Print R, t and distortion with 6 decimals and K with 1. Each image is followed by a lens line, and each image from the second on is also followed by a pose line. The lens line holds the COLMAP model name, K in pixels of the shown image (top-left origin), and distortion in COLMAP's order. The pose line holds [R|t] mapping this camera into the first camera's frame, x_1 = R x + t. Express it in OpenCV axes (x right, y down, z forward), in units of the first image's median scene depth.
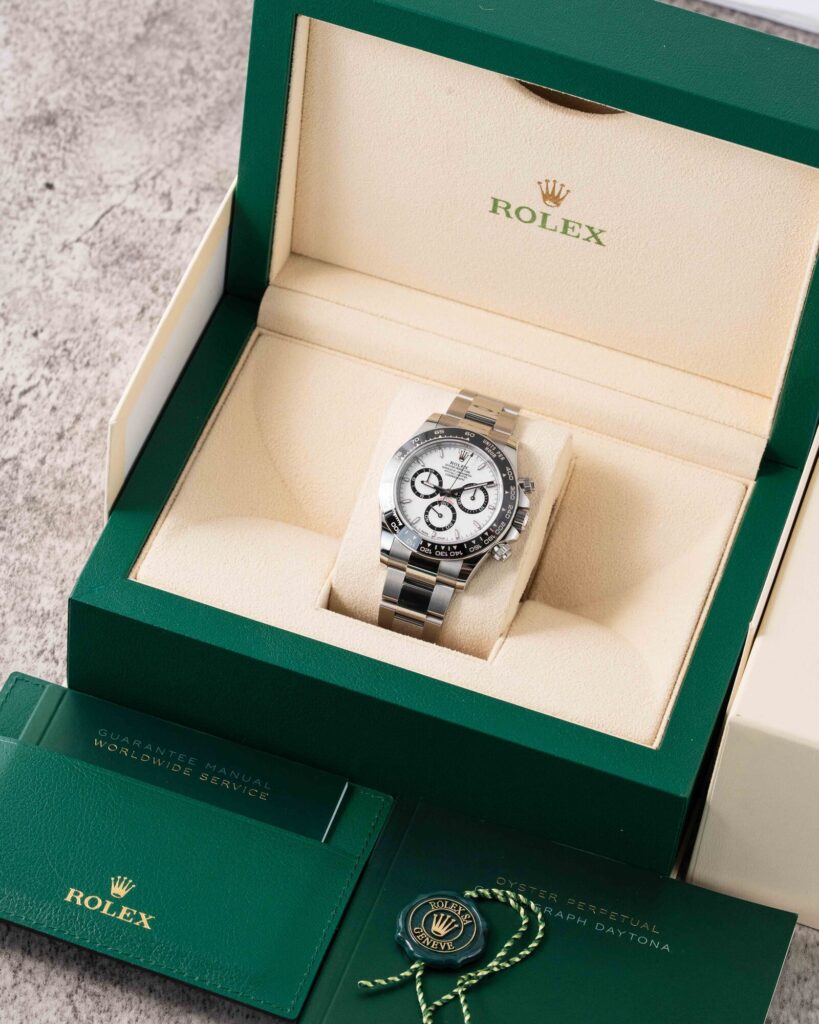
lens RADIAL K [[4334.2, 0, 409.5], [0, 4334.2, 512.0], [0, 0, 1]] dist [-0.081416, 1.987896]
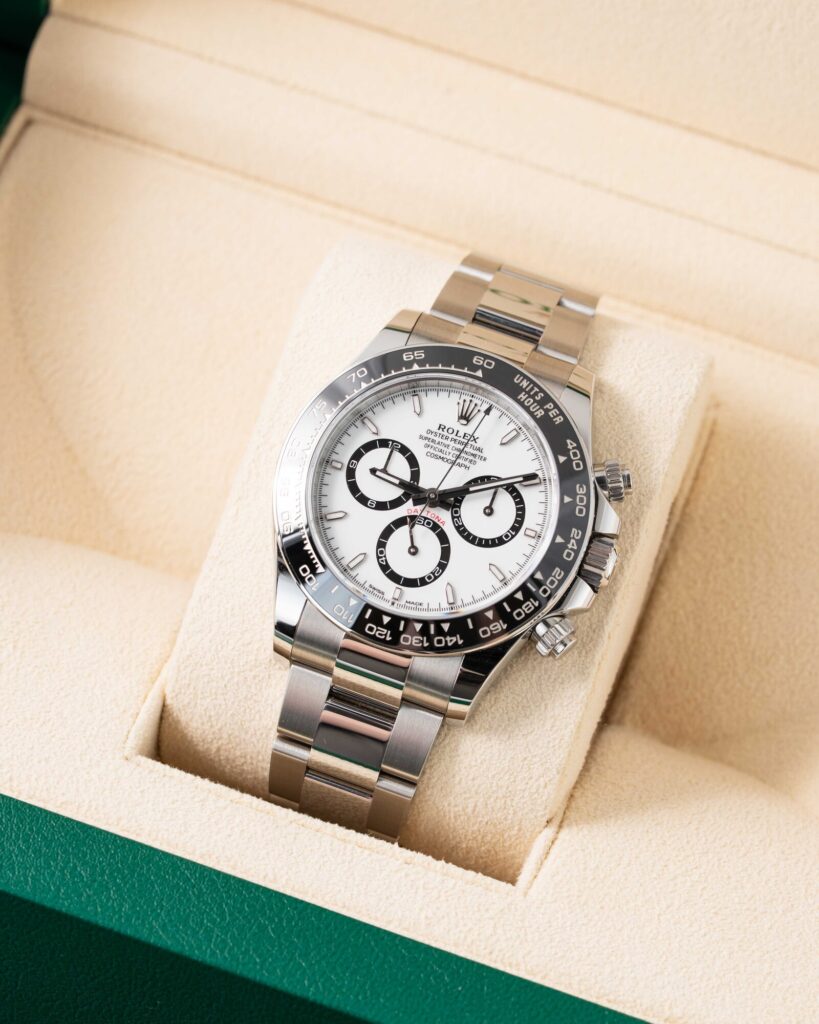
lens RADIAL K [[4334.2, 0, 409.5], [0, 4334.2, 512.0], [0, 0, 1]] dist [-0.081416, 1.987896]
pose [[0.999908, 0.013581, -0.000015, 0.006683], [-0.013559, 0.998390, 0.055082, -0.026763], [0.000763, -0.055076, 0.998482, 0.566072]]
